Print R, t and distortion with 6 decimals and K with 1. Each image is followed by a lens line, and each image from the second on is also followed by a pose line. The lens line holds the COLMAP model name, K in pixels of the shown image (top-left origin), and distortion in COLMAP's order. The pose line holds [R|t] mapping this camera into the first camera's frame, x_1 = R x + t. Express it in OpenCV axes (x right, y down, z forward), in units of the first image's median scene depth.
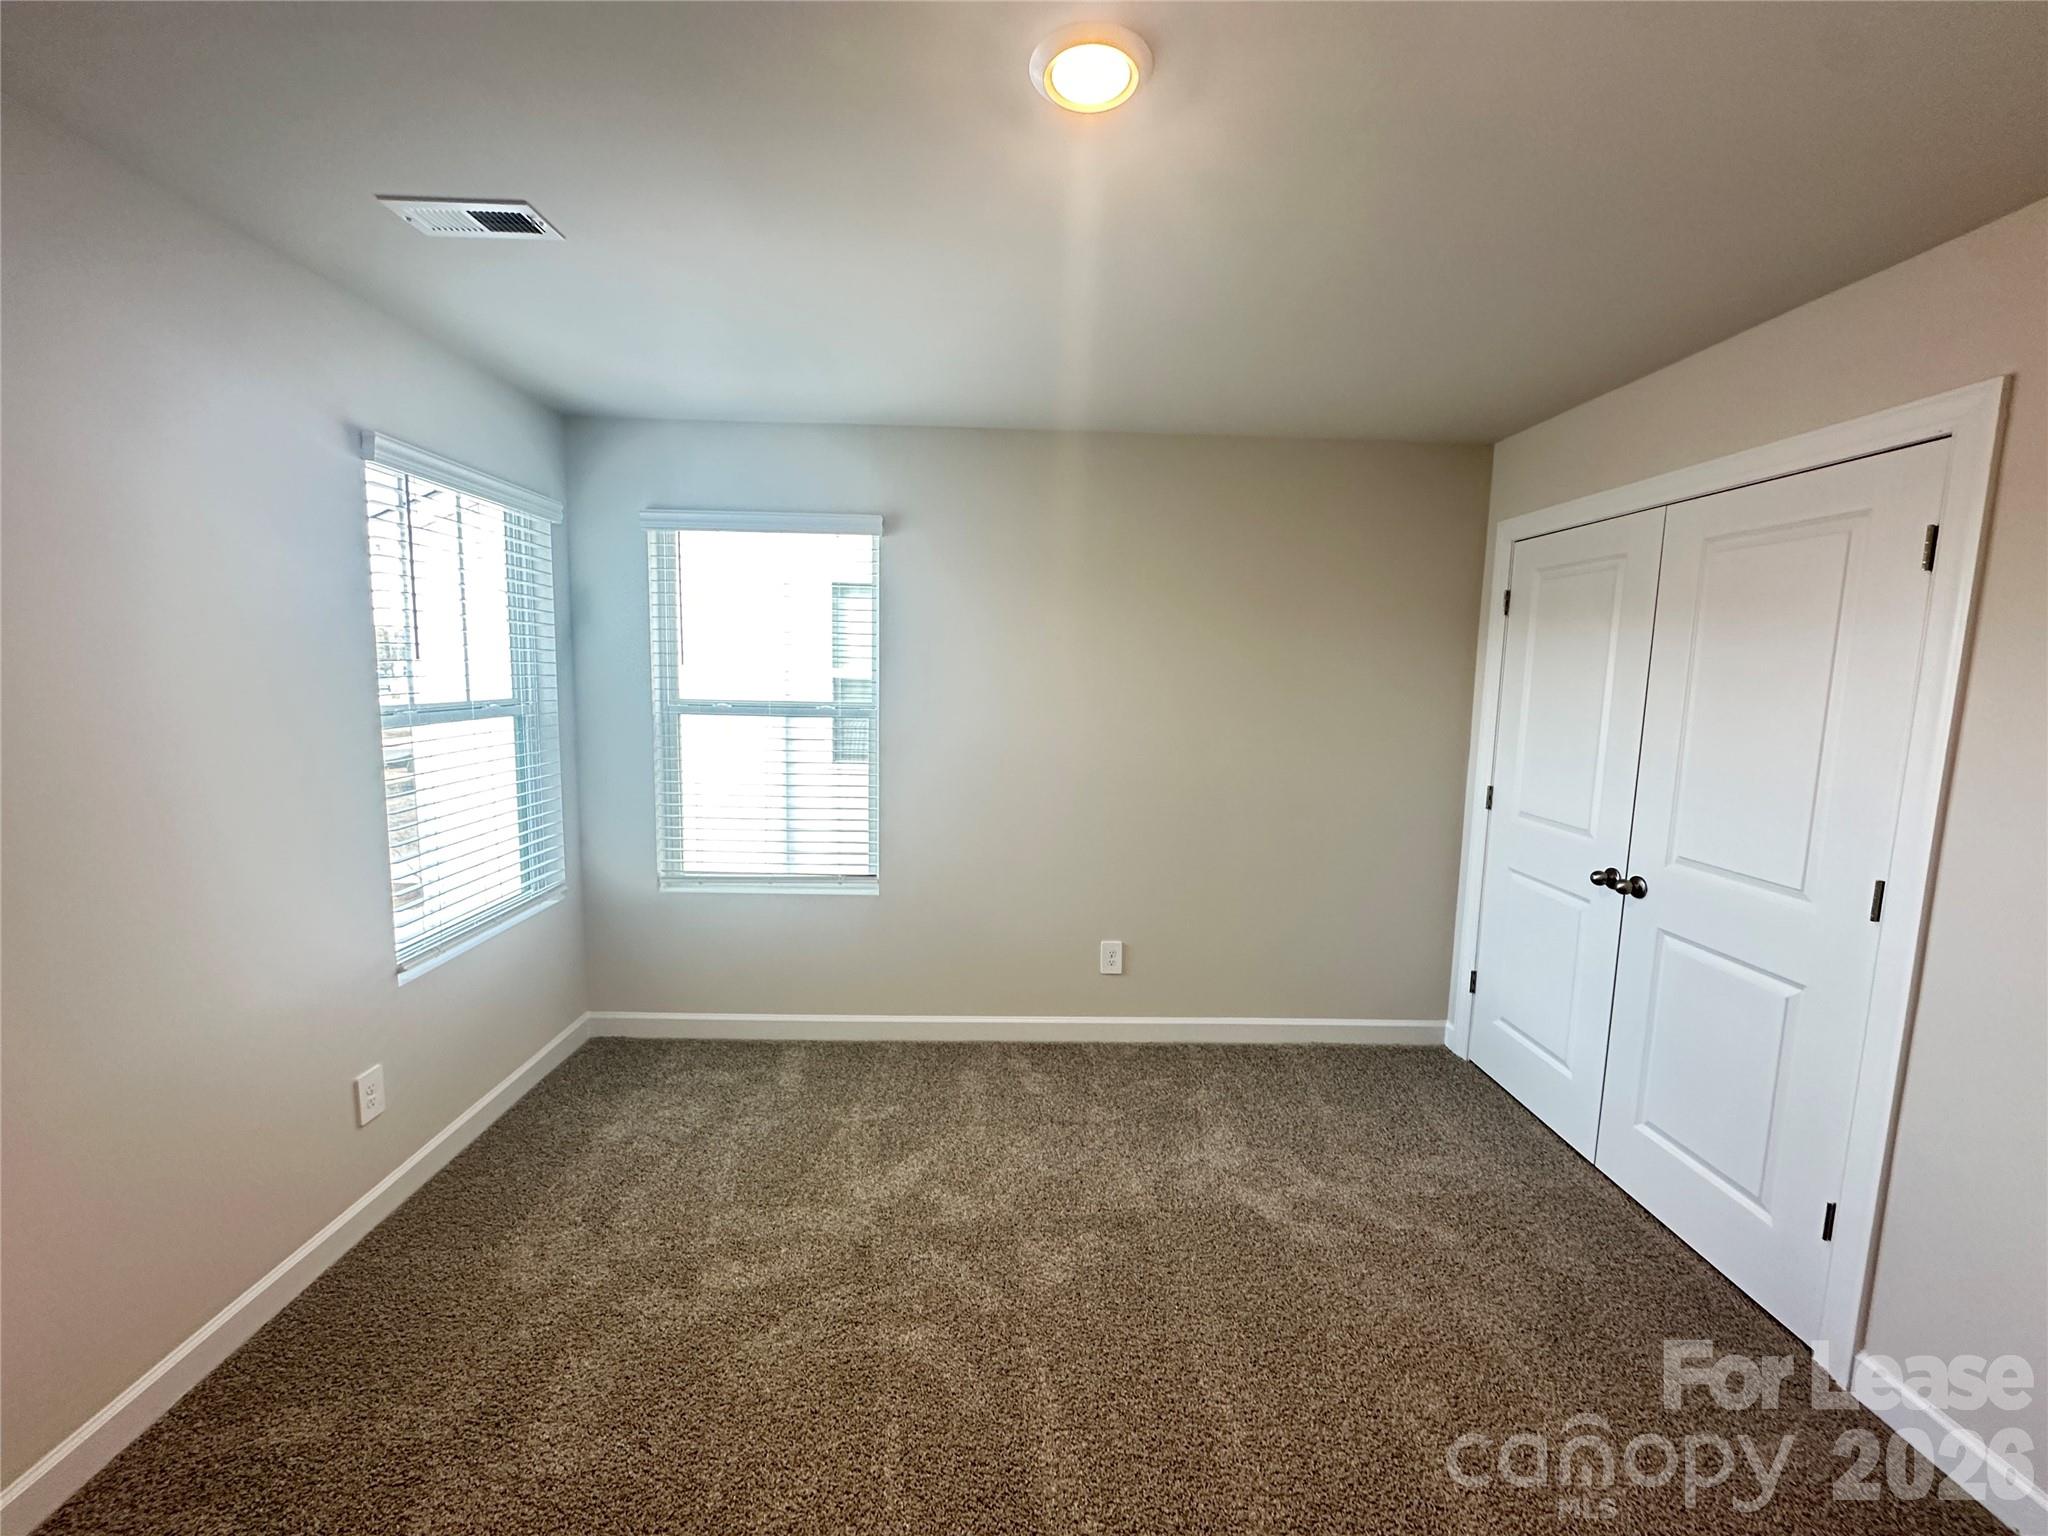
lens RADIAL K [[813.7, 0, 1025.1], [0, 813.7, 761.5], [0, 0, 1]] dist [-0.003088, 0.000601]
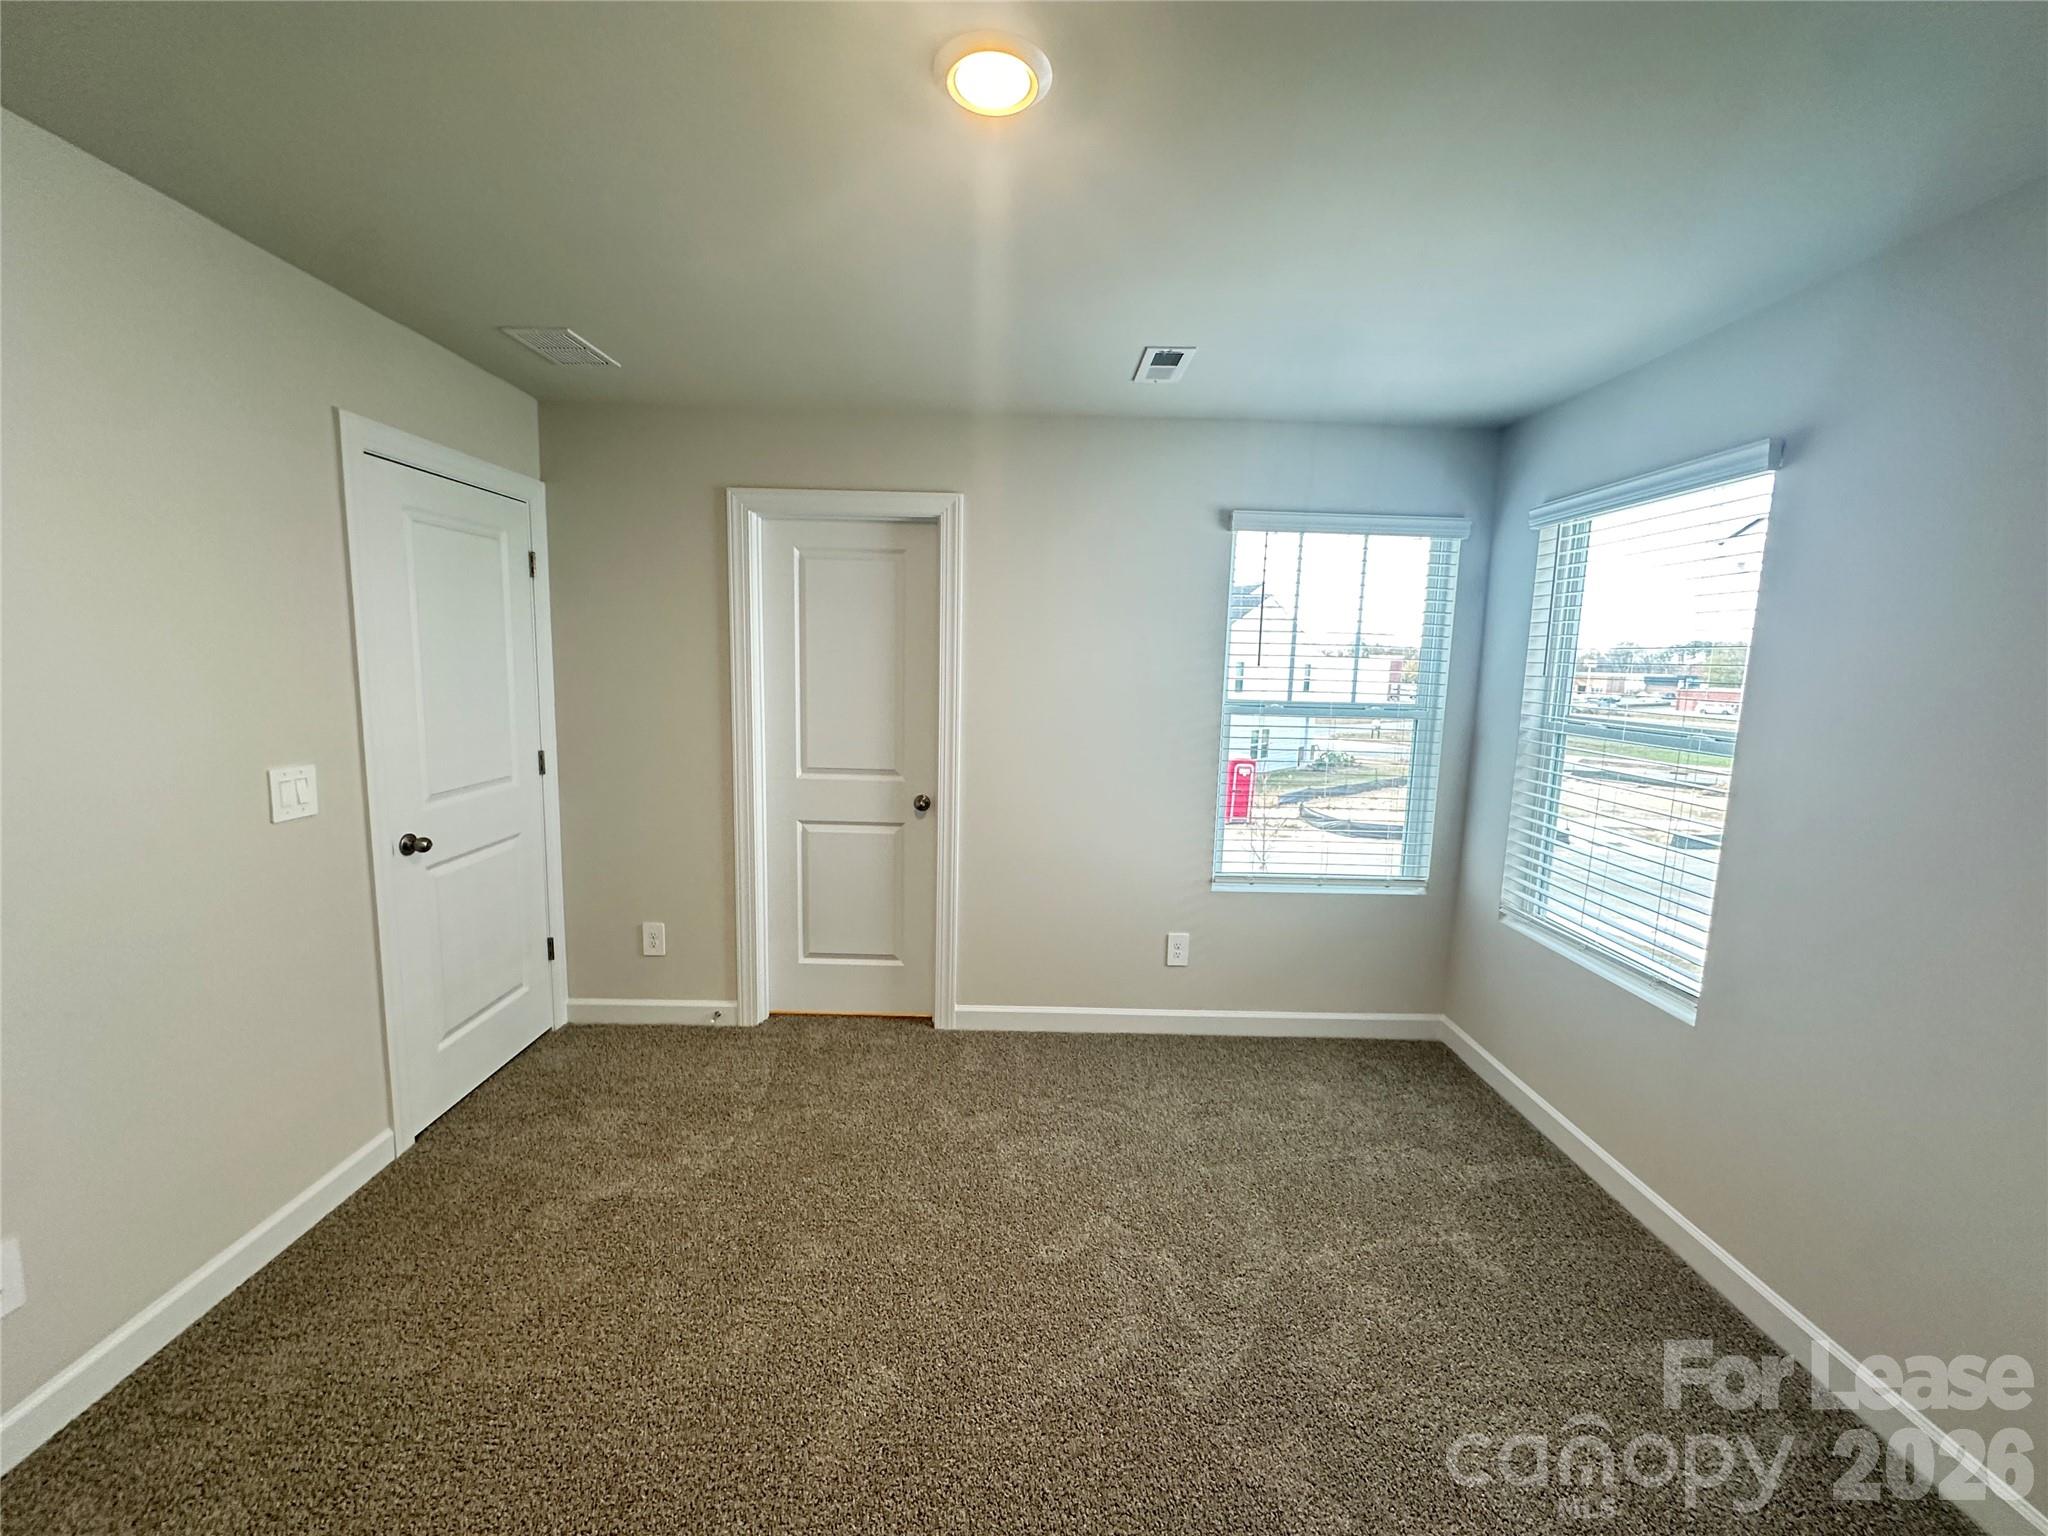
lens RADIAL K [[813.7, 0, 1025.1], [0, 813.7, 761.5], [0, 0, 1]] dist [-0.003088, 0.000601]
pose [[-0.007927, 0.102305, -0.994721, 0.538748], [-0.141907, 0.984570, 0.102392, -0.042469], [0.989848, 0.141969, 0.006713, 0.519091]]
